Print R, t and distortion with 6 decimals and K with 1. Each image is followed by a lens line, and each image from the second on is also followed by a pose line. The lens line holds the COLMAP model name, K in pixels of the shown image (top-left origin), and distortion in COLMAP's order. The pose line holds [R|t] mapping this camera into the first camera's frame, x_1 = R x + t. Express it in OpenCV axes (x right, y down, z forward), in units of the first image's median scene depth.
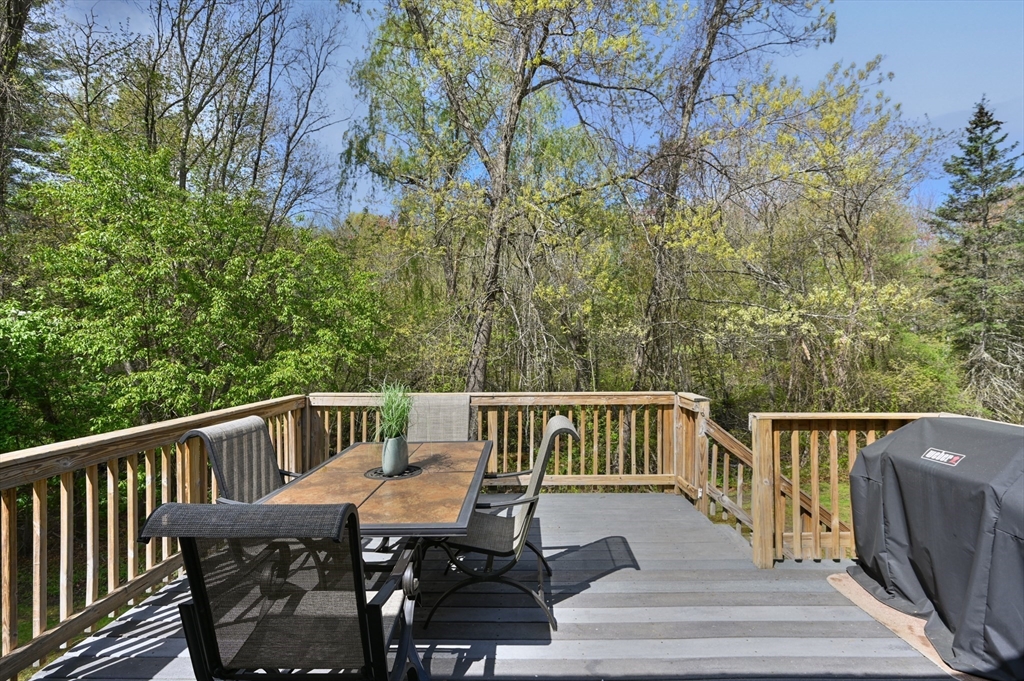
lens RADIAL K [[472.8, 0, 512.0], [0, 472.8, 340.5], [0, 0, 1]] dist [-0.000600, -0.000169]
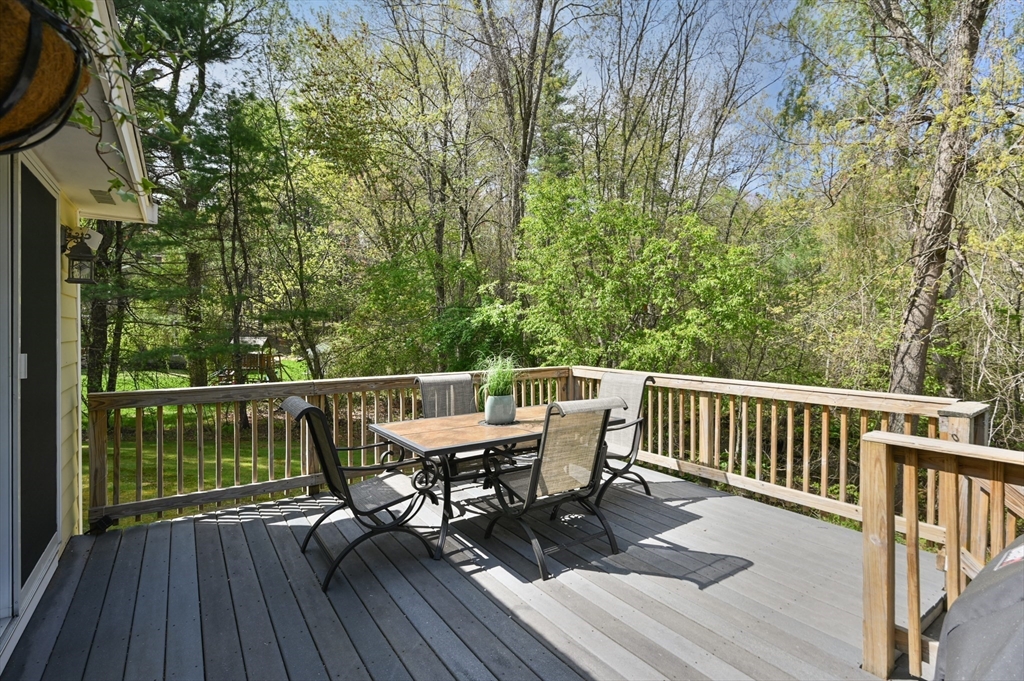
lens RADIAL K [[485.2, 0, 511.6], [0, 485.2, 318.8], [0, 0, 1]] dist [-0.001048, 0.000067]
pose [[0.573512, -0.013860, -0.819080, 0.688380], [0.011653, 0.999894, -0.008760, -0.001238], [0.819114, -0.004521, 0.573613, 0.187642]]
